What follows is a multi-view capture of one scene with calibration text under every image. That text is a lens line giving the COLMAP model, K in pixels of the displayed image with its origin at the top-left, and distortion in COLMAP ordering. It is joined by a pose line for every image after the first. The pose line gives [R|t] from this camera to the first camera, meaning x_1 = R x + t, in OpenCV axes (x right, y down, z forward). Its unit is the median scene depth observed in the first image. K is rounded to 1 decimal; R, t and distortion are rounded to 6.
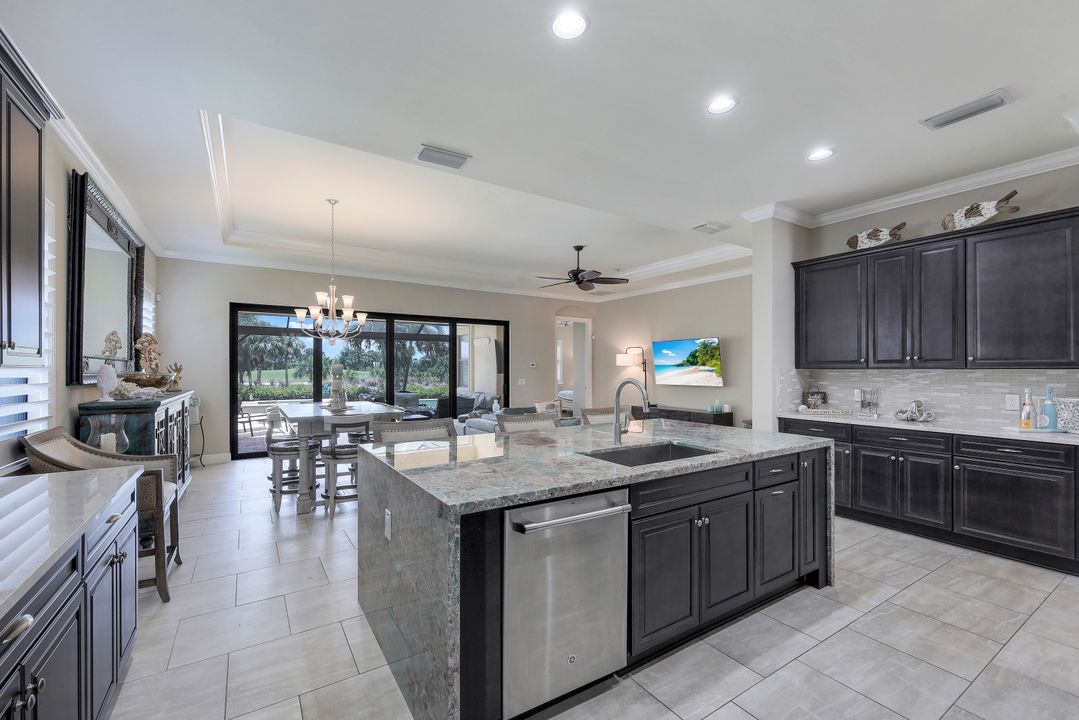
lens RADIAL K [[453.7, 0, 535.1], [0, 453.7, 368.8], [0, 0, 1]] dist [0.000636, 0.000133]
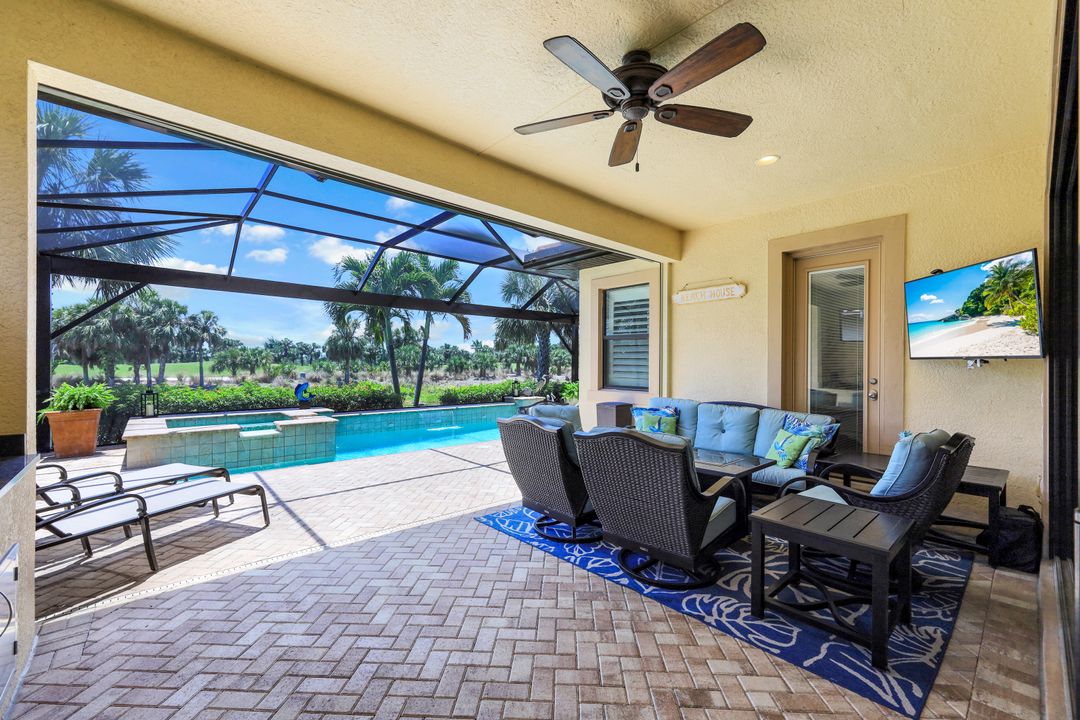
lens RADIAL K [[442.0, 0, 541.8], [0, 442.0, 366.5], [0, 0, 1]] dist [0.001359, -0.000407]
pose [[0.986358, 0.005324, 0.164531, -0.638616], [-0.006162, 0.999971, 0.004581, 0.024675], [-0.164501, -0.005532, 0.986361, 1.022678]]
